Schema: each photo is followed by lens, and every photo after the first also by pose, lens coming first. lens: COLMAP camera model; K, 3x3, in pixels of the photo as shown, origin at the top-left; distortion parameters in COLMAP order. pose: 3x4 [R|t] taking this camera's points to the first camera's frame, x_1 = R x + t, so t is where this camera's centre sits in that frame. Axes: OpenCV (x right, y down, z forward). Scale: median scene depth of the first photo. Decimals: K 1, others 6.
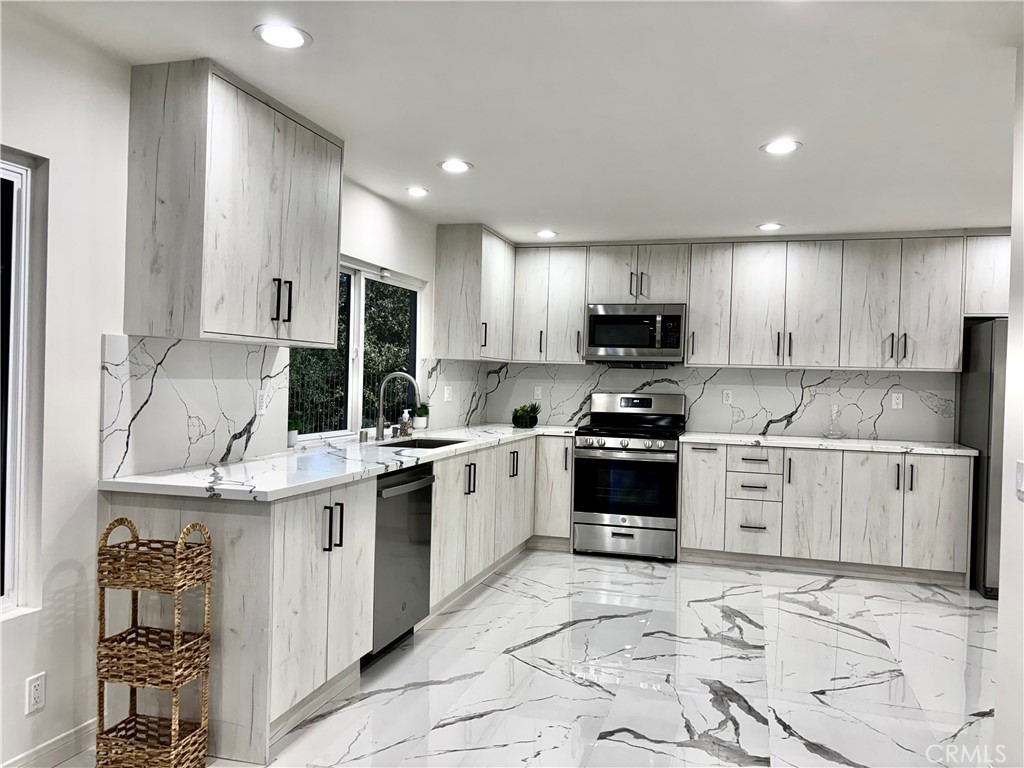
lens RADIAL K [[784.0, 0, 518.2], [0, 784.0, 384.0], [0, 0, 1]] dist [0.062142, -0.084708]
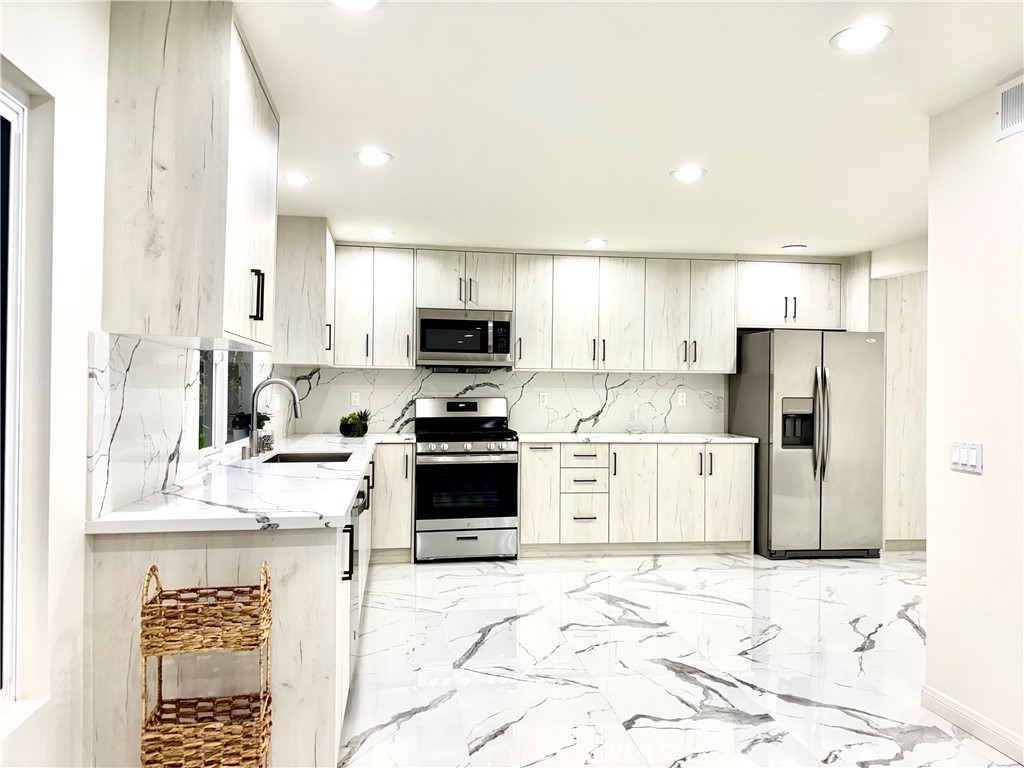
lens RADIAL K [[784.0, 0, 518.2], [0, 784.0, 384.0], [0, 0, 1]] dist [0.062142, -0.084708]
pose [[0.903390, -0.014171, 0.428586, -0.243961], [0.017267, 0.999845, -0.003335, -0.001081], [-0.428473, 0.010413, 0.903495, 0.063197]]
